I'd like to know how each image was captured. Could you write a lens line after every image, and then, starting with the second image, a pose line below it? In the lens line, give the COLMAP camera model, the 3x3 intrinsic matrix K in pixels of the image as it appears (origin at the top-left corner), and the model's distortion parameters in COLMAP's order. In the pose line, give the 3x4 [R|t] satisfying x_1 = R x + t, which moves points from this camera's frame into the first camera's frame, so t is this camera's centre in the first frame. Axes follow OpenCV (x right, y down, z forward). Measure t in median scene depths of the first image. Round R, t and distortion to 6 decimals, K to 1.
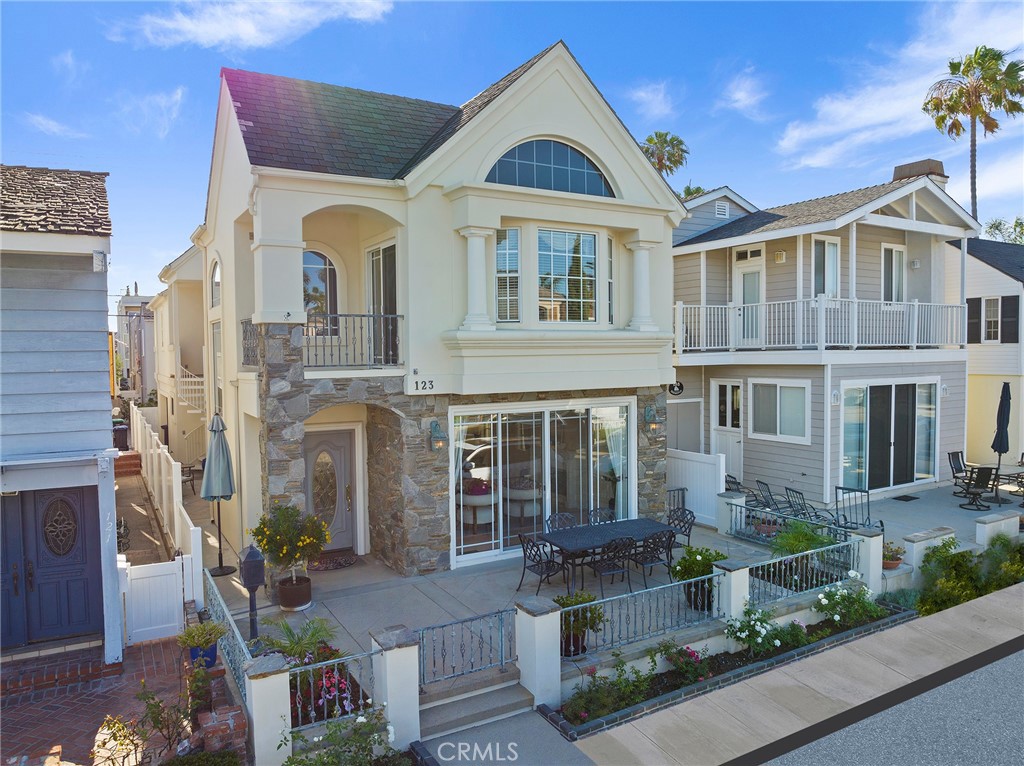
lens RADIAL K [[719.9, 0, 512.0], [0, 719.9, 383.0], [0, 0, 1]] dist [-0.041657, -0.002589]
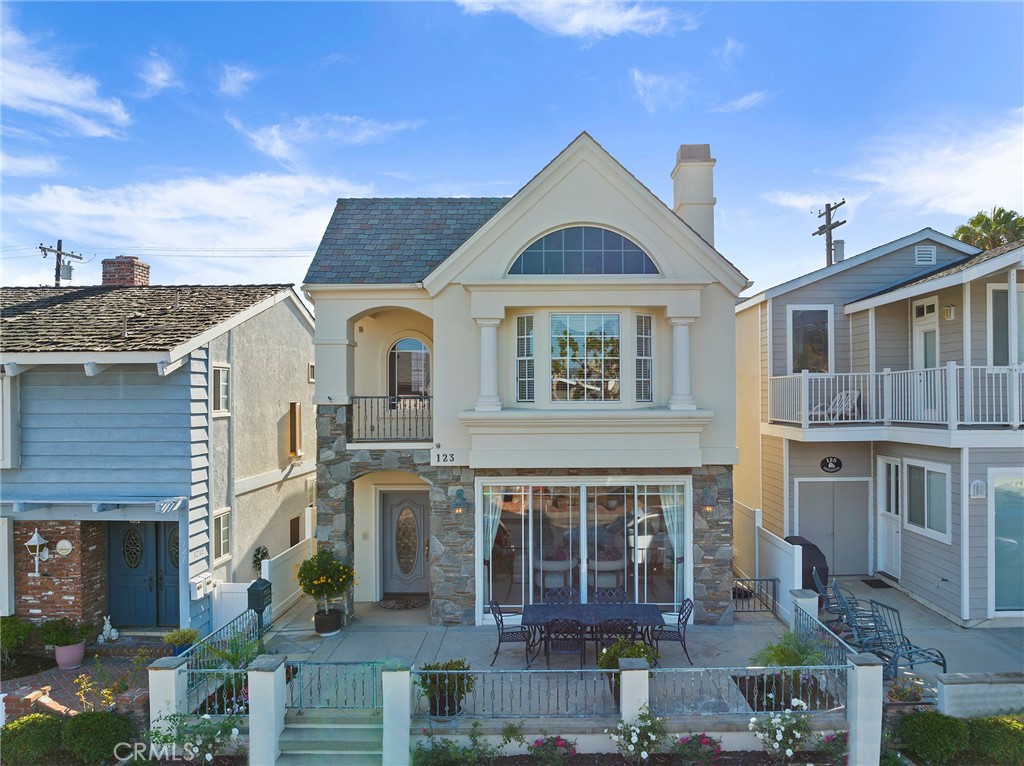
lens RADIAL K [[741.5, 0, 552.8], [0, 741.5, 389.5], [0, 0, 1]] dist [-0.045239, 0.001624]
pose [[0.869360, 0.002569, -0.494172, 0.564906], [-0.027063, 0.998733, -0.042419, -0.055873], [0.493437, 0.050251, 0.868329, 0.054952]]
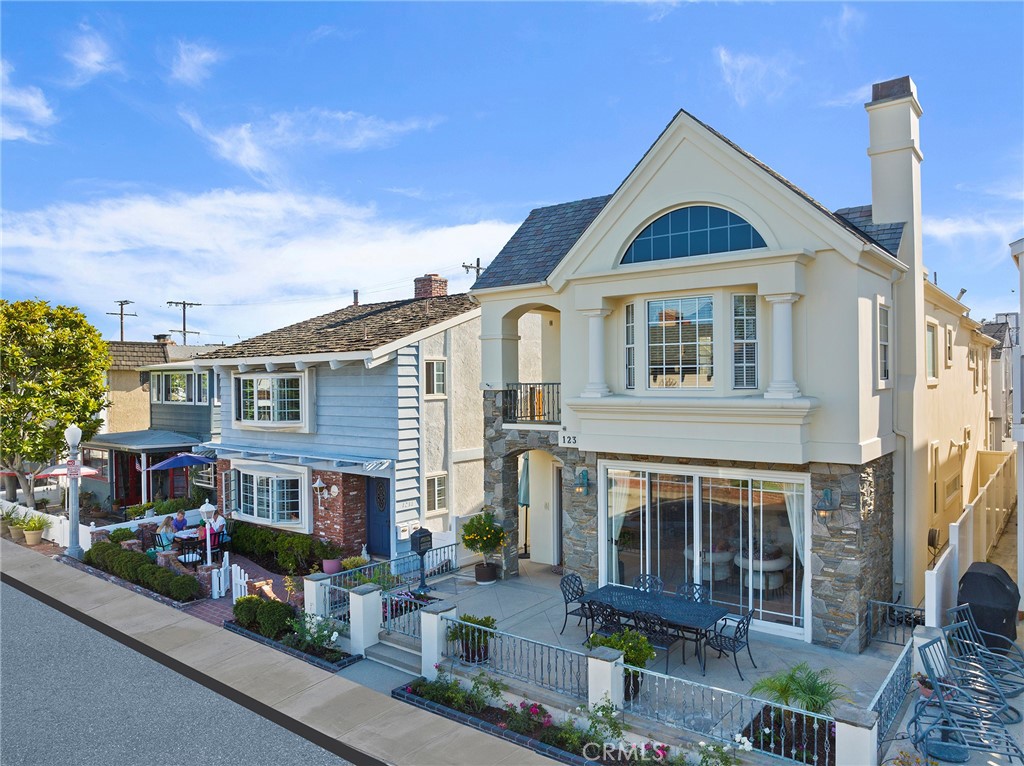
lens RADIAL K [[719.9, 0, 512.0], [0, 719.9, 383.0], [0, 0, 1]] dist [-0.041657, -0.002589]
pose [[0.366707, 0.010405, -0.930278, 0.925744], [-0.036587, 0.999325, -0.003244, -0.081258], [0.929617, 0.035225, 0.366840, 0.419205]]
